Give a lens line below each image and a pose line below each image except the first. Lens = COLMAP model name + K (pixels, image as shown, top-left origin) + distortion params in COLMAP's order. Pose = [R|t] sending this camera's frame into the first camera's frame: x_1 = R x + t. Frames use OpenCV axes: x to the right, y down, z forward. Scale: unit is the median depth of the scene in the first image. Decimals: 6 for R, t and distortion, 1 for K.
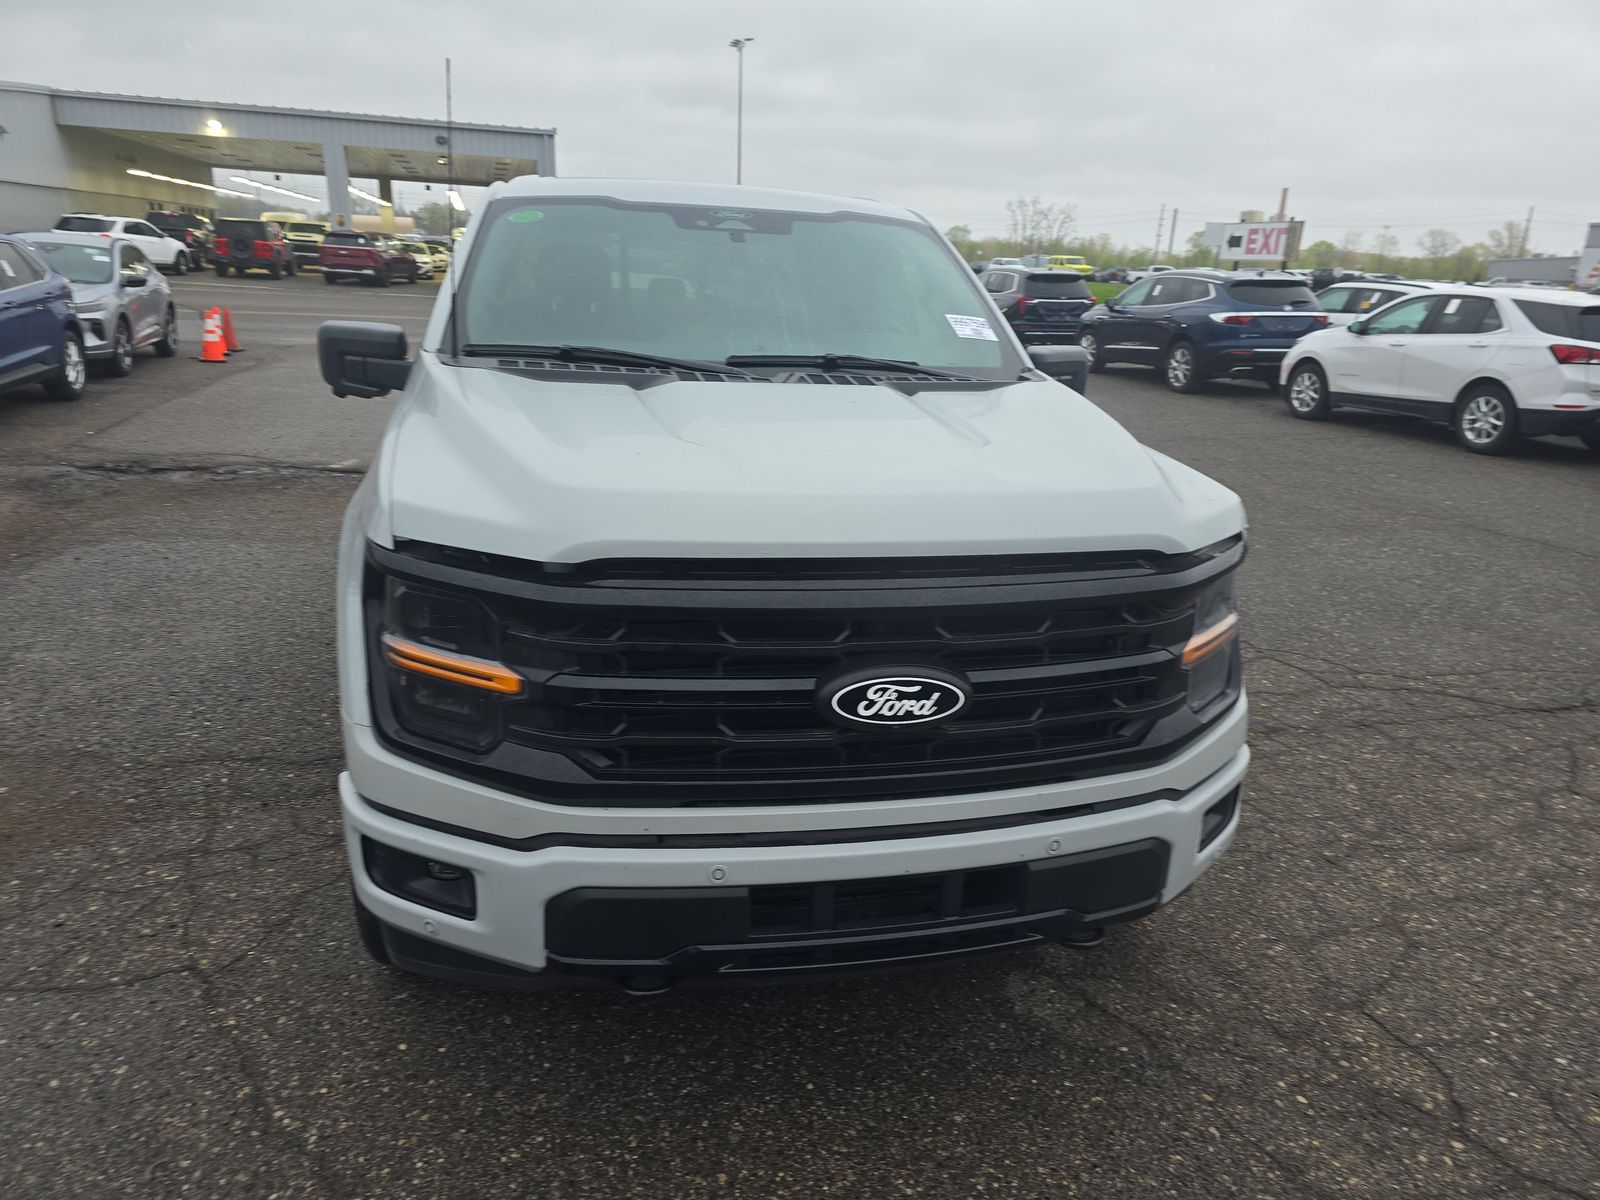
lens RADIAL K [[1082.3, 0, 804.6], [0, 1082.3, 608.4], [0, 0, 1]] dist [0.038582, -0.025269]
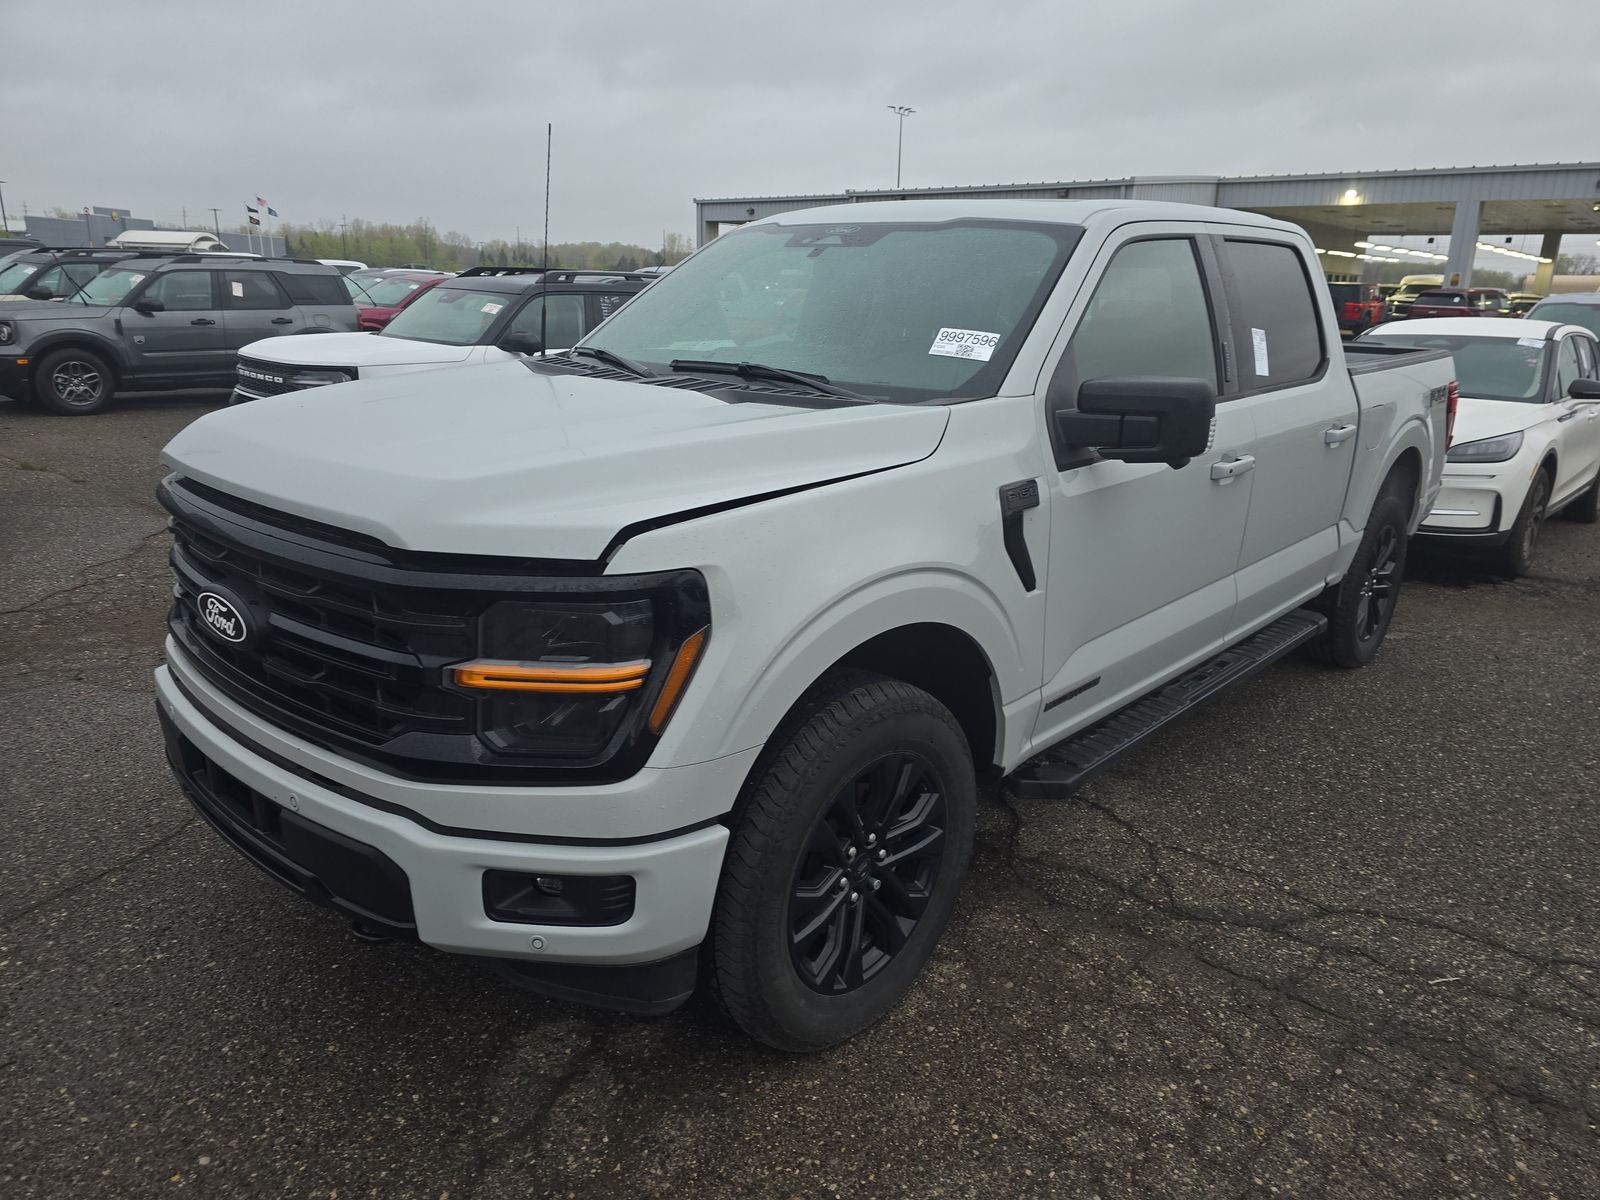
lens RADIAL K [[1082.3, 0, 813.4], [0, 1082.3, 601.5], [0, 0, 1]] dist [0.038582, -0.025269]
pose [[0.581229, 0.200796, -0.788577, 1.001978], [-0.248484, 0.966587, 0.062975, -0.118681], [0.774873, 0.159346, 0.611703, 0.554135]]
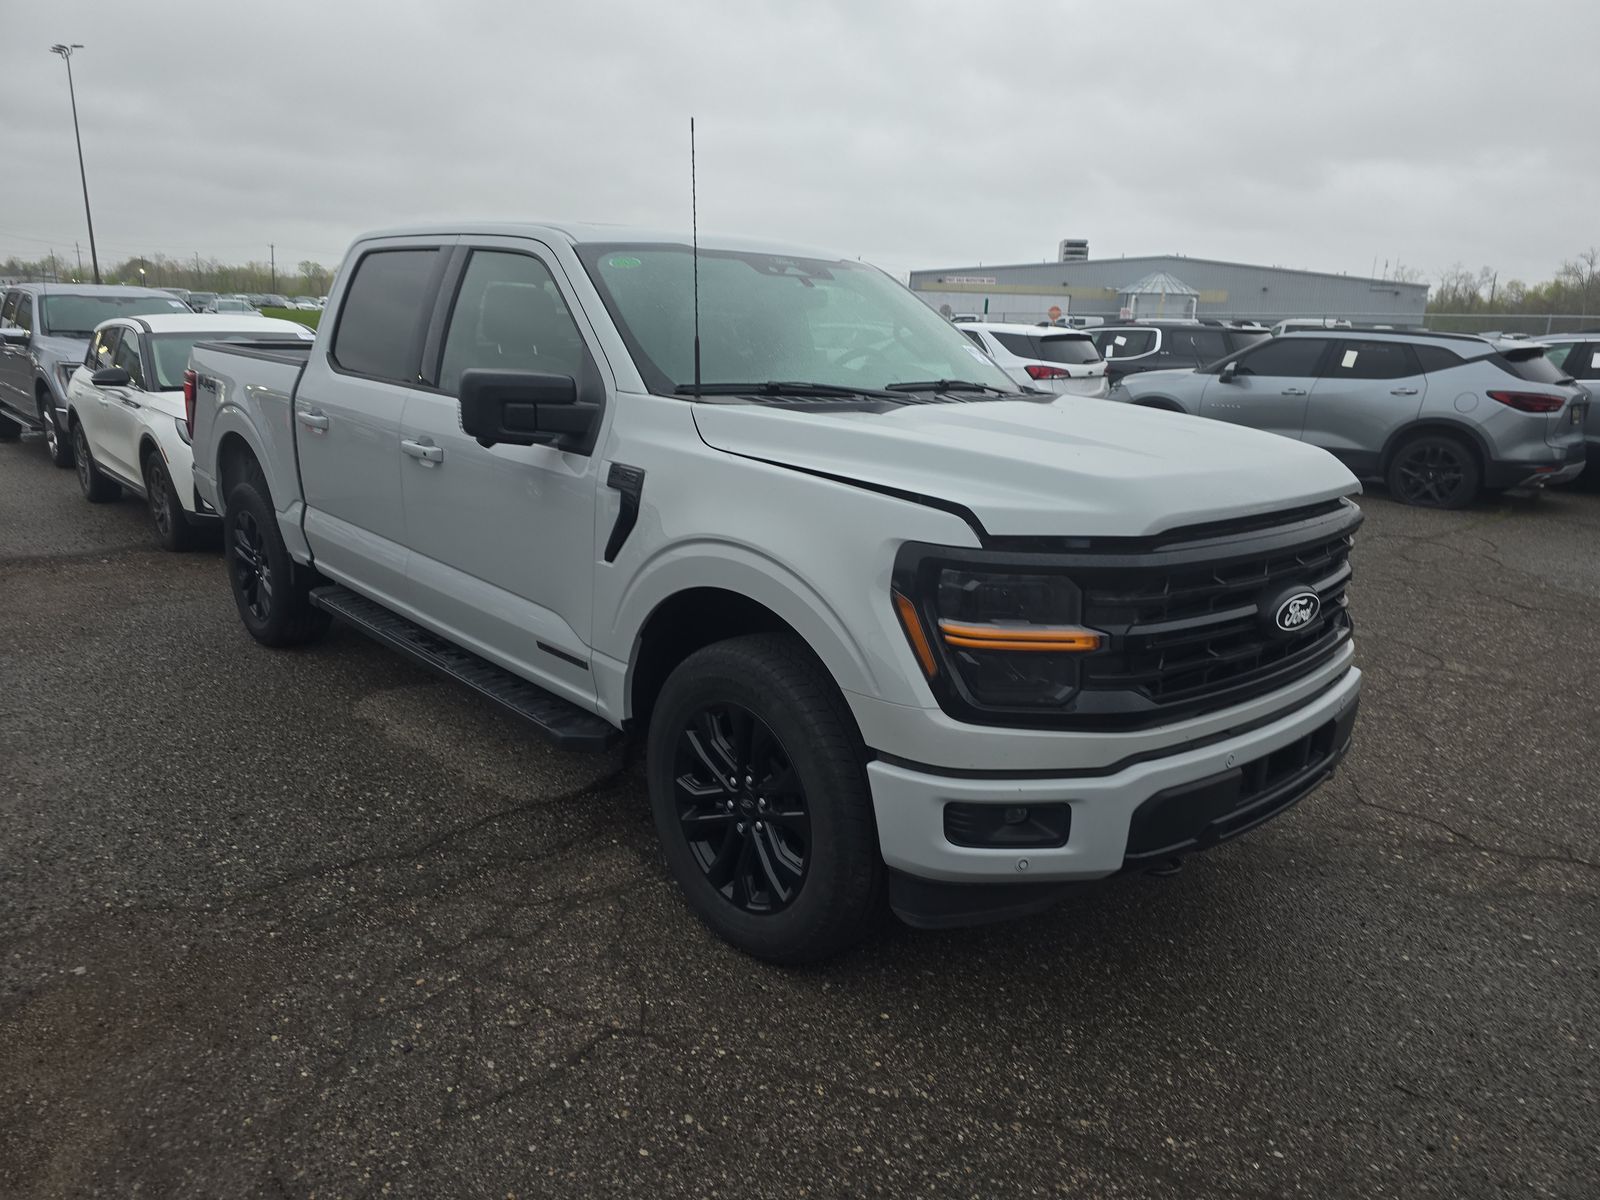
lens RADIAL K [[1082.3, 0, 802.6], [0, 1082.3, 590.1], [0, 0, 1]] dist [0.038582, -0.025269]
pose [[0.867293, -0.131976, 0.479984, -0.825119], [0.155223, 0.987840, -0.008862, -0.020874], [-0.472978, 0.082190, 0.877232, 0.044095]]
